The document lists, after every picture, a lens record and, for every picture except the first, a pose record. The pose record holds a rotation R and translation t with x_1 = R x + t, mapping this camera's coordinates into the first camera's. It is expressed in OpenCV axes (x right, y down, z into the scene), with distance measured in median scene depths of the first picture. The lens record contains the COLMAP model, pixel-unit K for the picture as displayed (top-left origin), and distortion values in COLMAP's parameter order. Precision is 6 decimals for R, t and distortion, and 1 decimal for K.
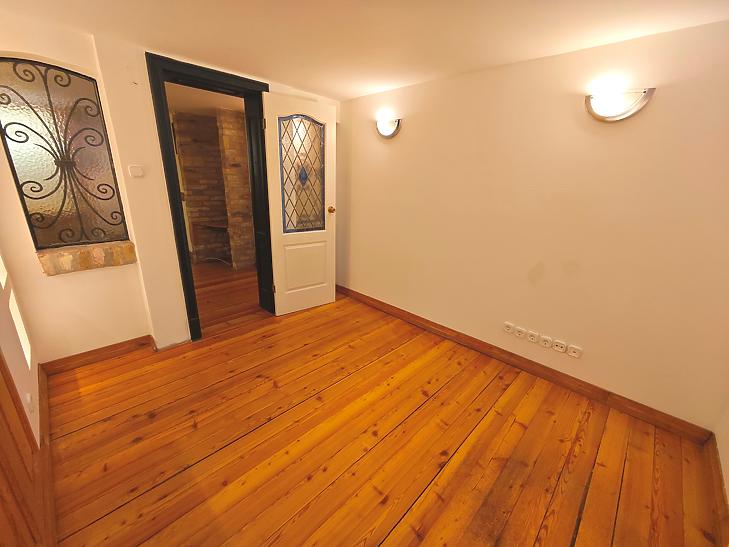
lens RADIAL K [[300.0, 0, 365.5], [0, 300.0, 275.0], [0, 0, 1]] dist [0.001763, 0.000234]
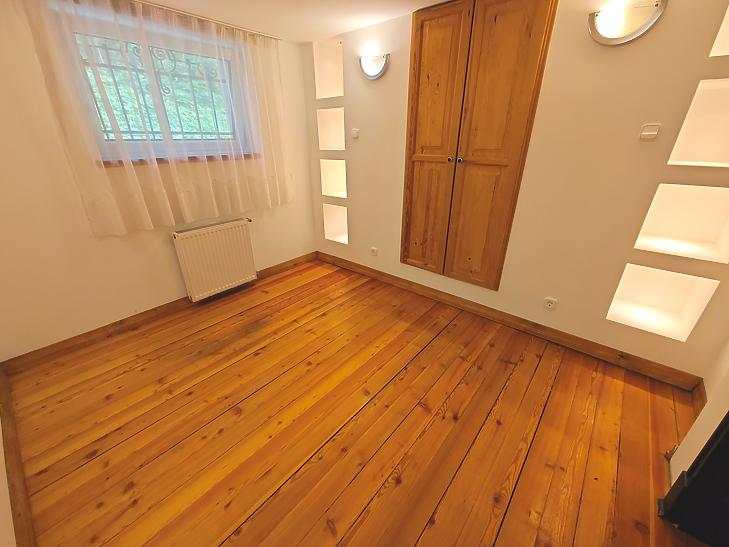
lens RADIAL K [[300.0, 0, 365.3], [0, 300.0, 273.6], [0, 0, 1]] dist [0.001763, 0.000234]
pose [[-0.997290, -0.004670, -0.073420, -0.088847], [-0.053476, 0.731401, 0.679848, -0.484171], [0.050525, 0.681932, -0.729668, 1.495253]]
